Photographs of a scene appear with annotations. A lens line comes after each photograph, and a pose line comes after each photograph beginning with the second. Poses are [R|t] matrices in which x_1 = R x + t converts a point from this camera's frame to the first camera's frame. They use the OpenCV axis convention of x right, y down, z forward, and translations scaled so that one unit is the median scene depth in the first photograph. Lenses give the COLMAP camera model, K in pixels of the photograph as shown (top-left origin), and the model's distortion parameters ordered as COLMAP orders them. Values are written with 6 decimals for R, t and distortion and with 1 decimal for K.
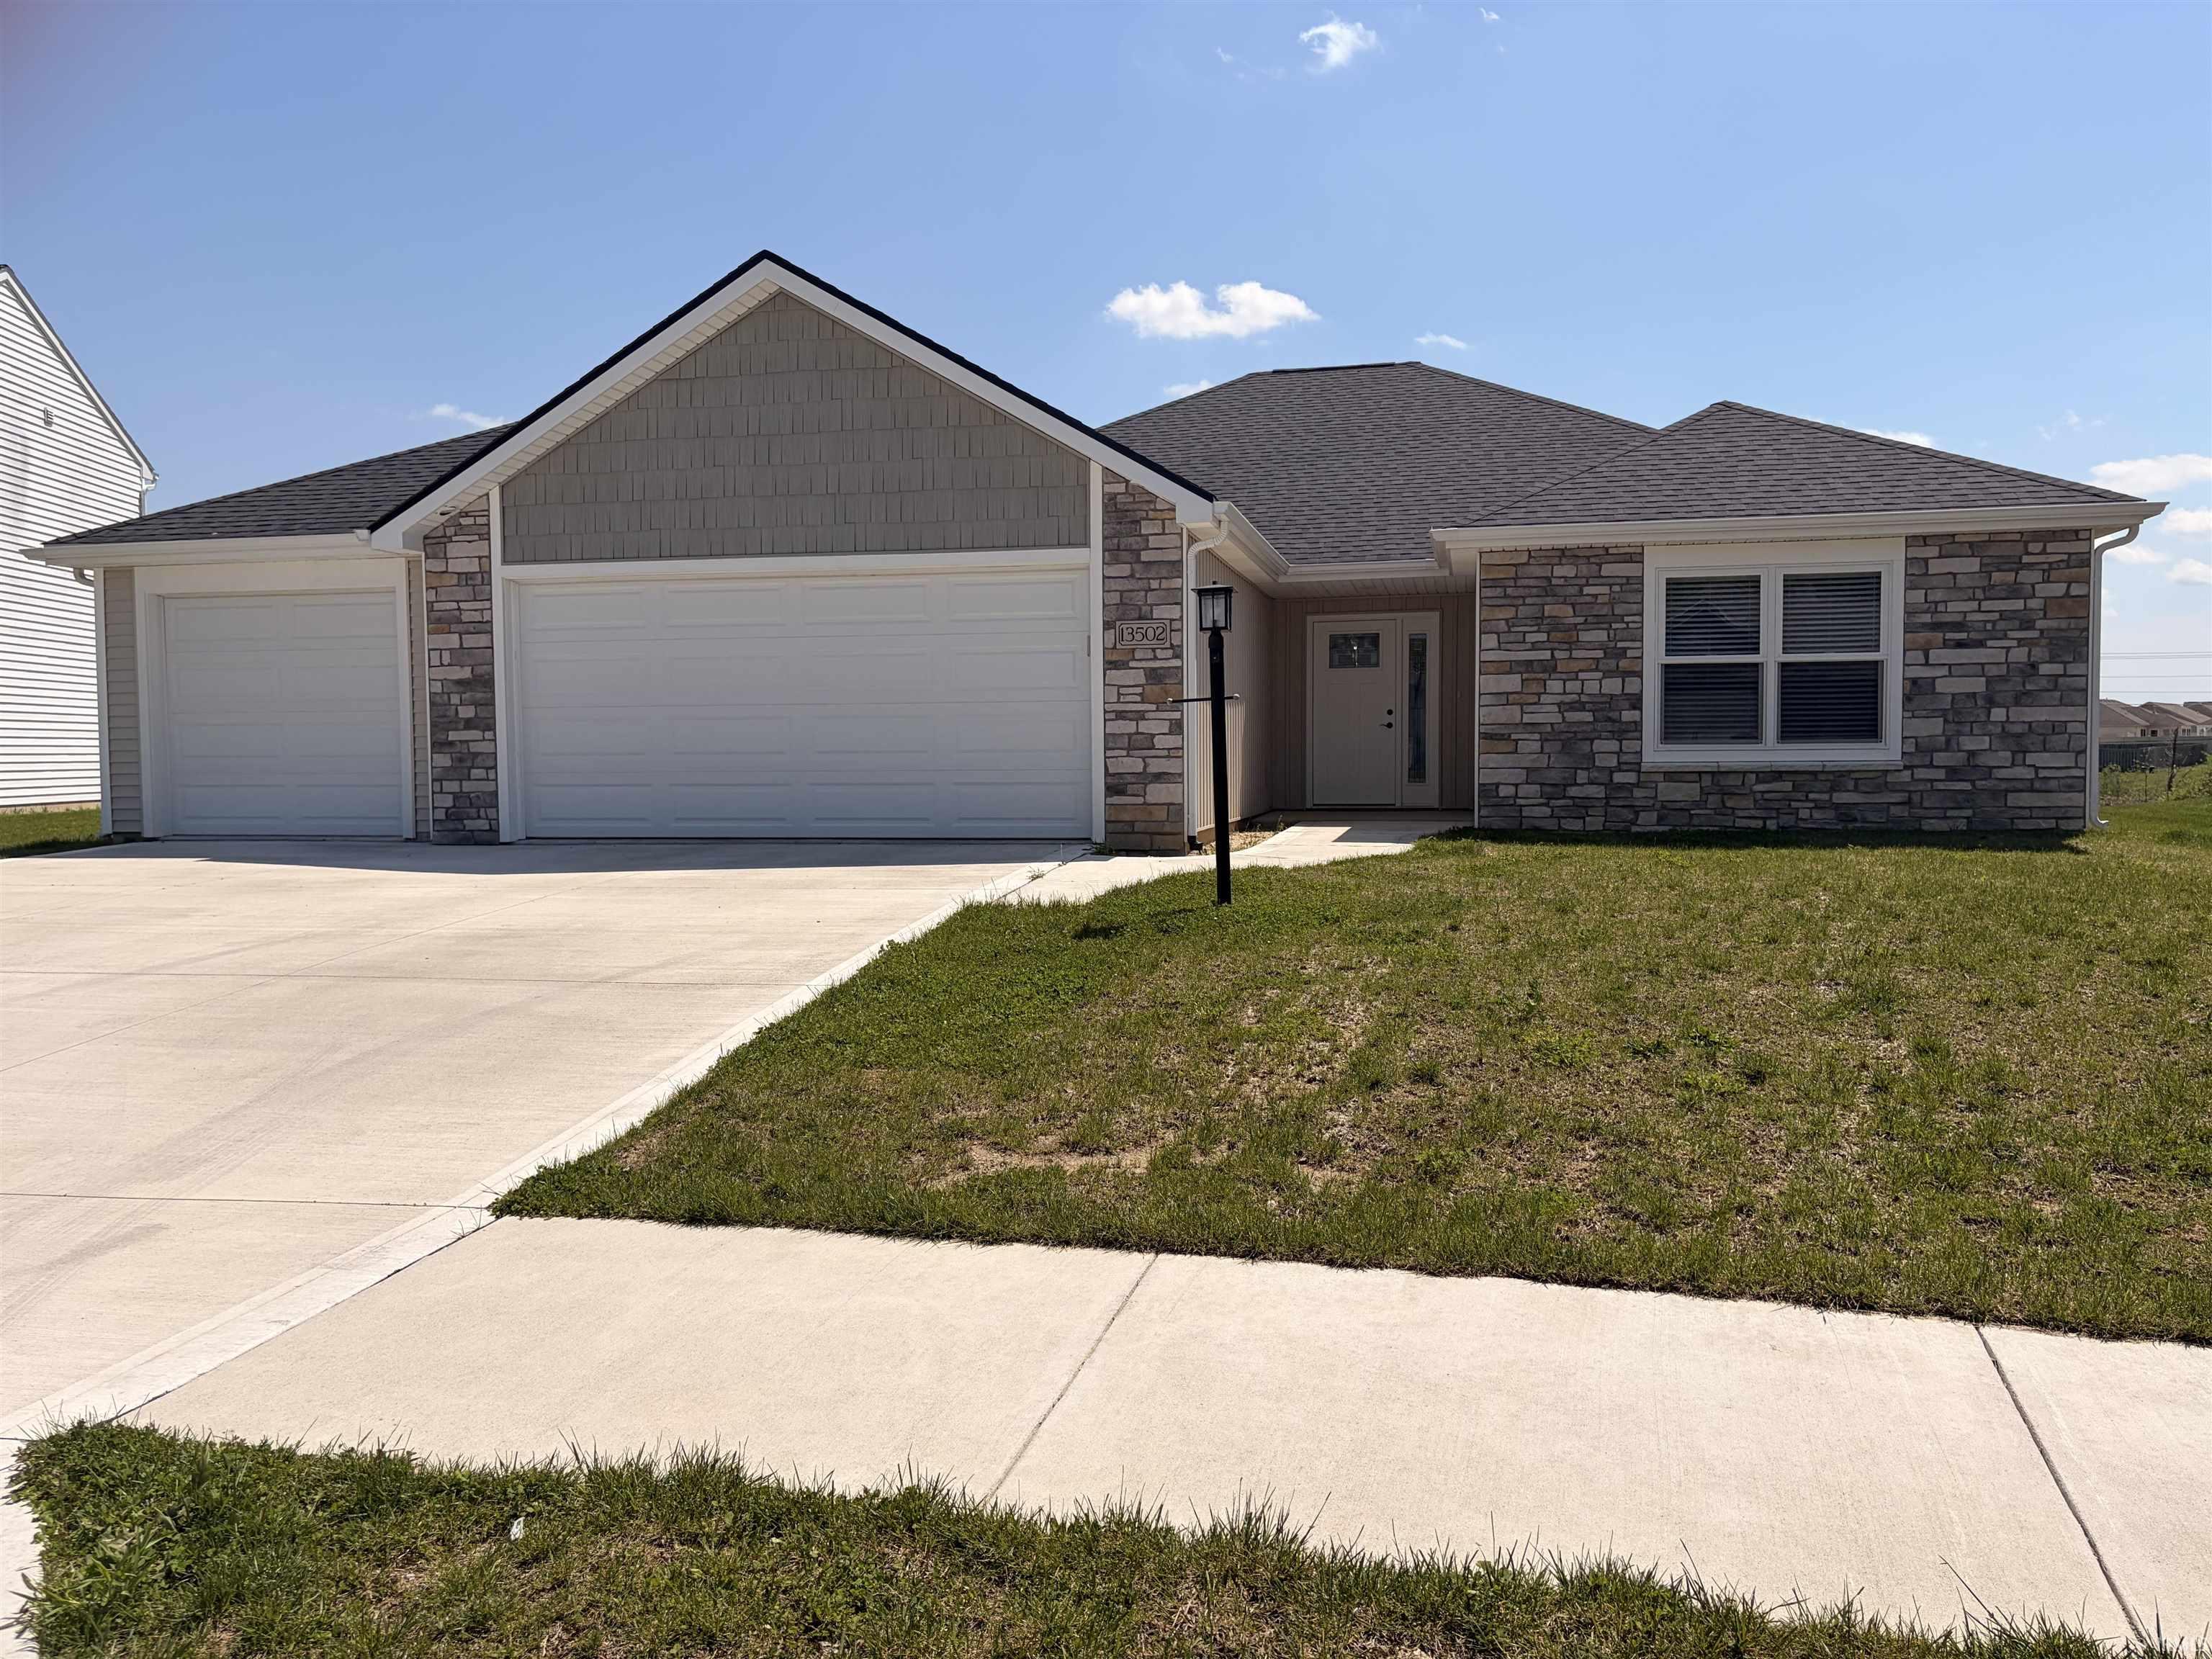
lens RADIAL K [[1676.5, 0, 1087.7], [0, 1676.5, 835.8], [0, 0, 1]] dist [0.055350, -0.041068]
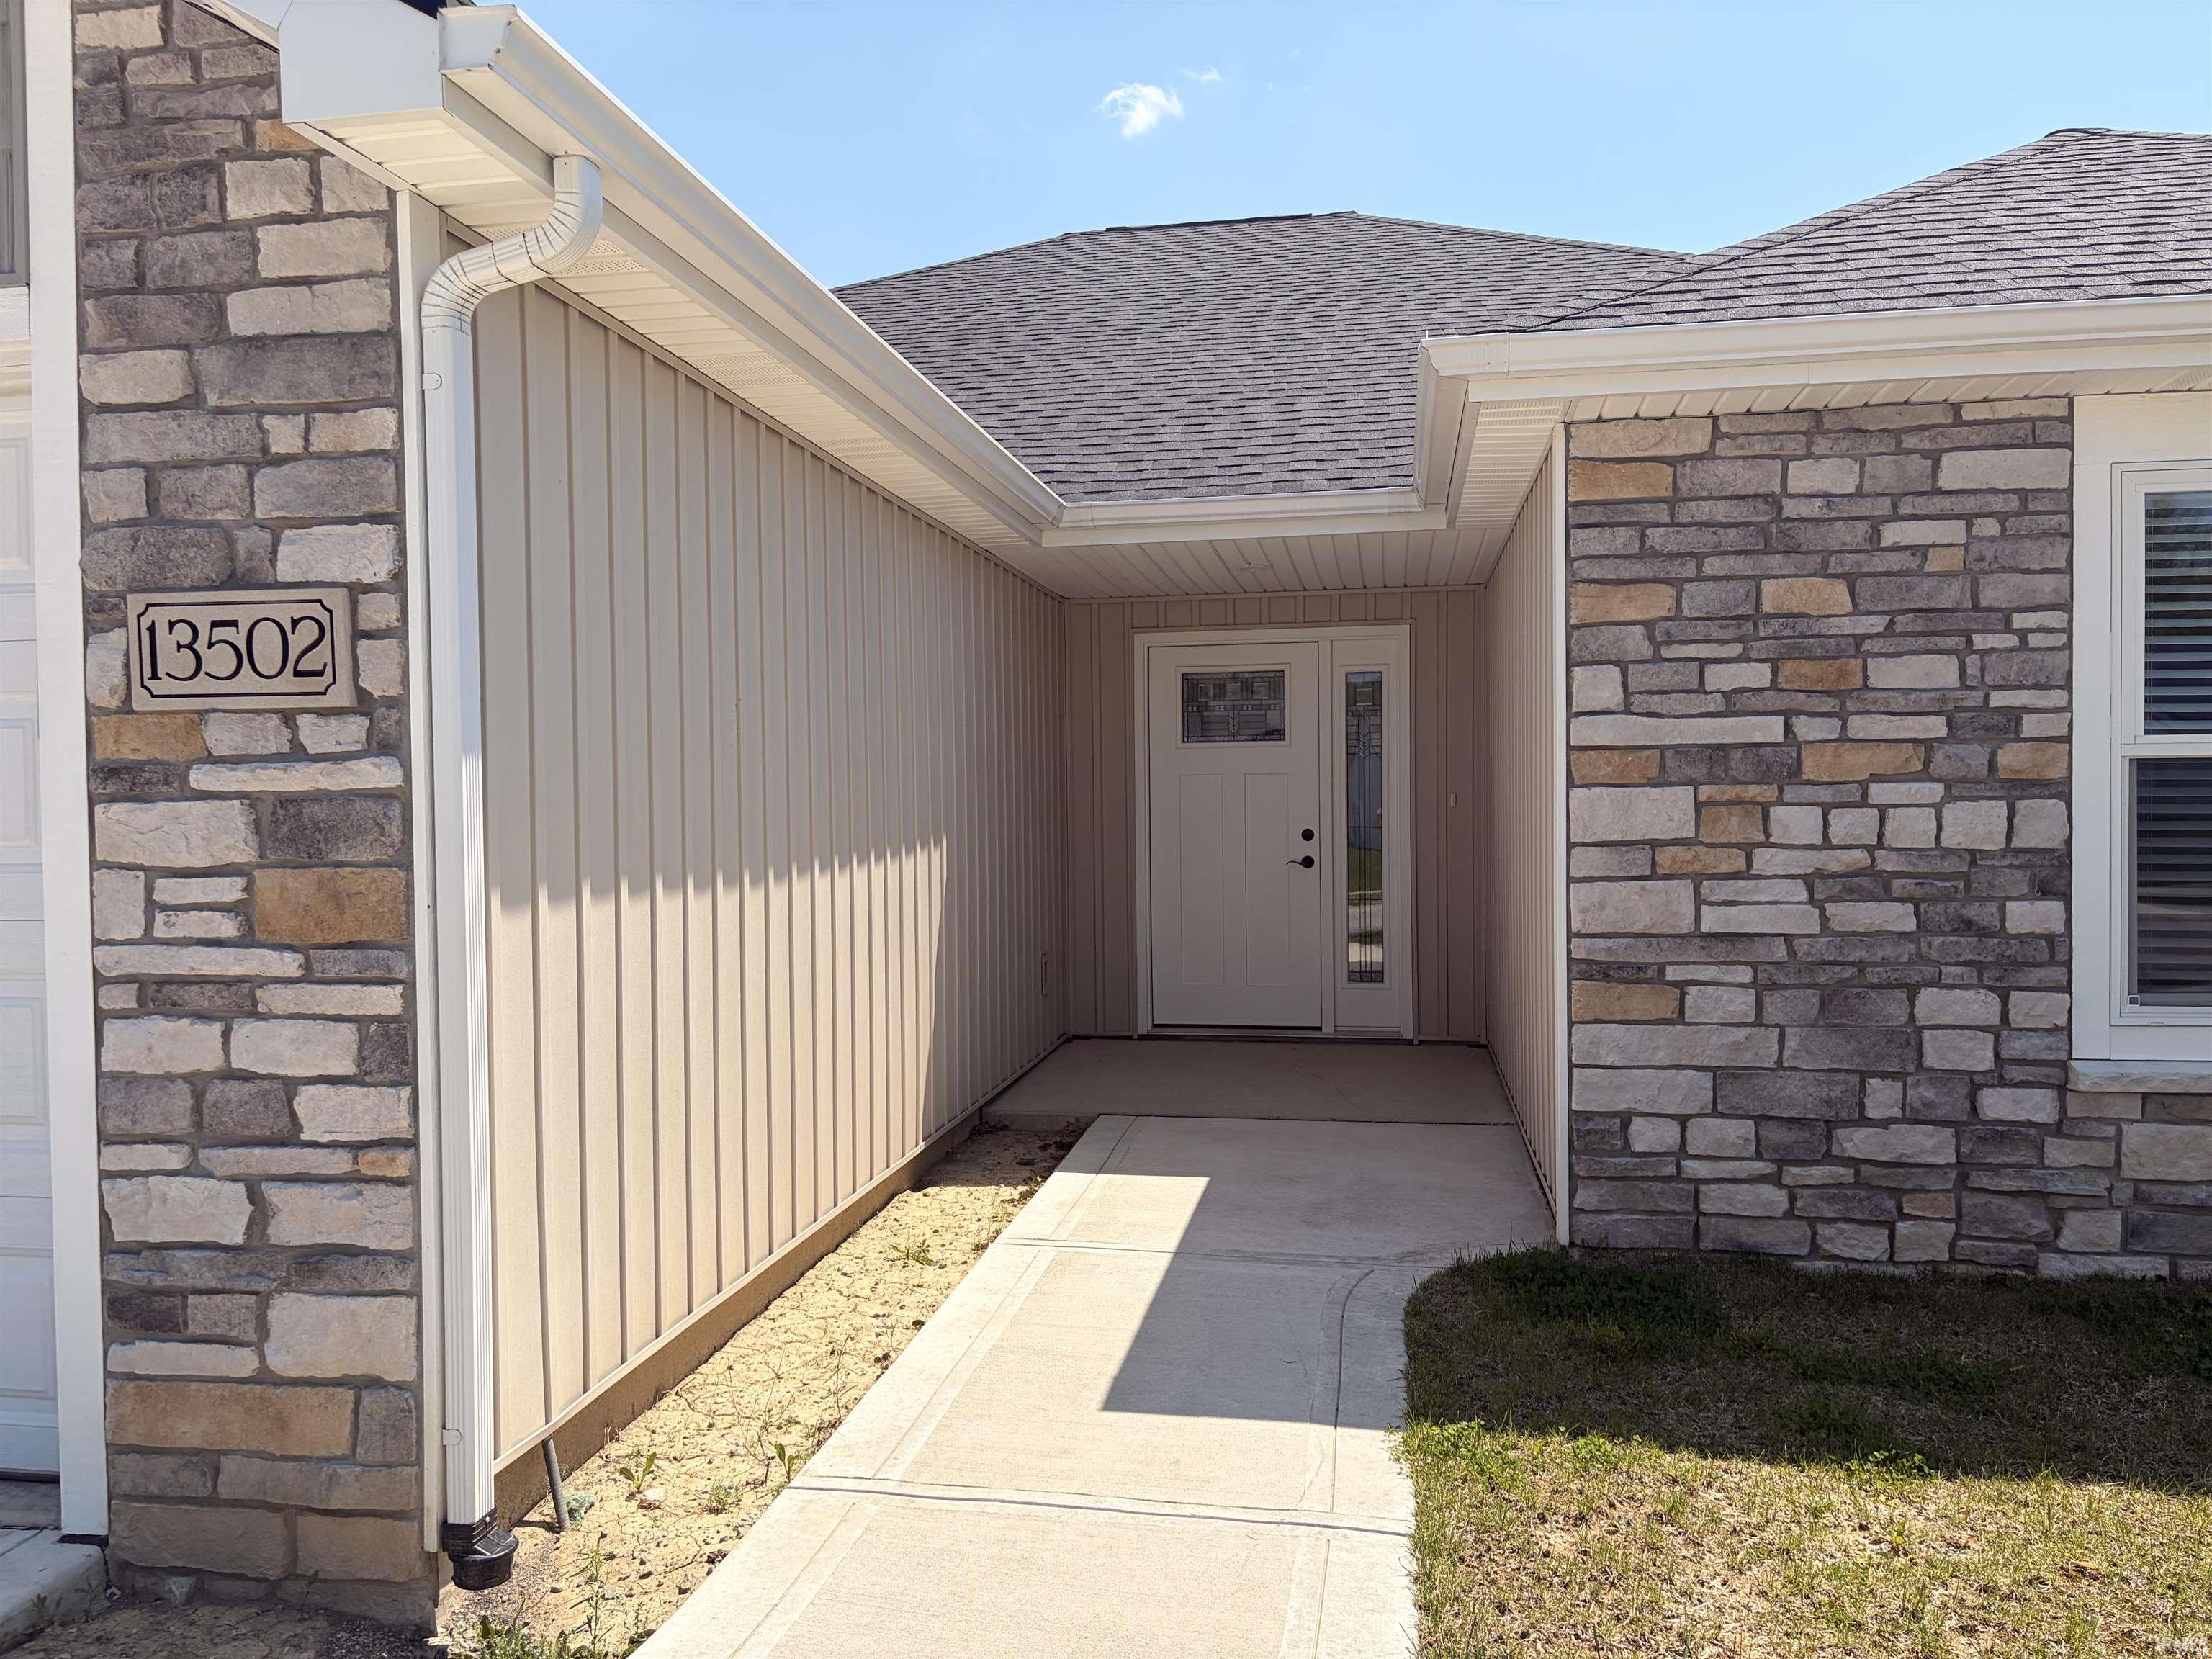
lens RADIAL K [[1676.5, 0, 1119.5], [0, 1676.5, 826.2], [0, 0, 1]] dist [0.055350, -0.041068]
pose [[0.998015, -0.003092, 0.062902, 0.124592], [0.005158, 0.999452, -0.032708, -0.078577], [-0.062766, 0.032967, 0.997484, 0.681105]]
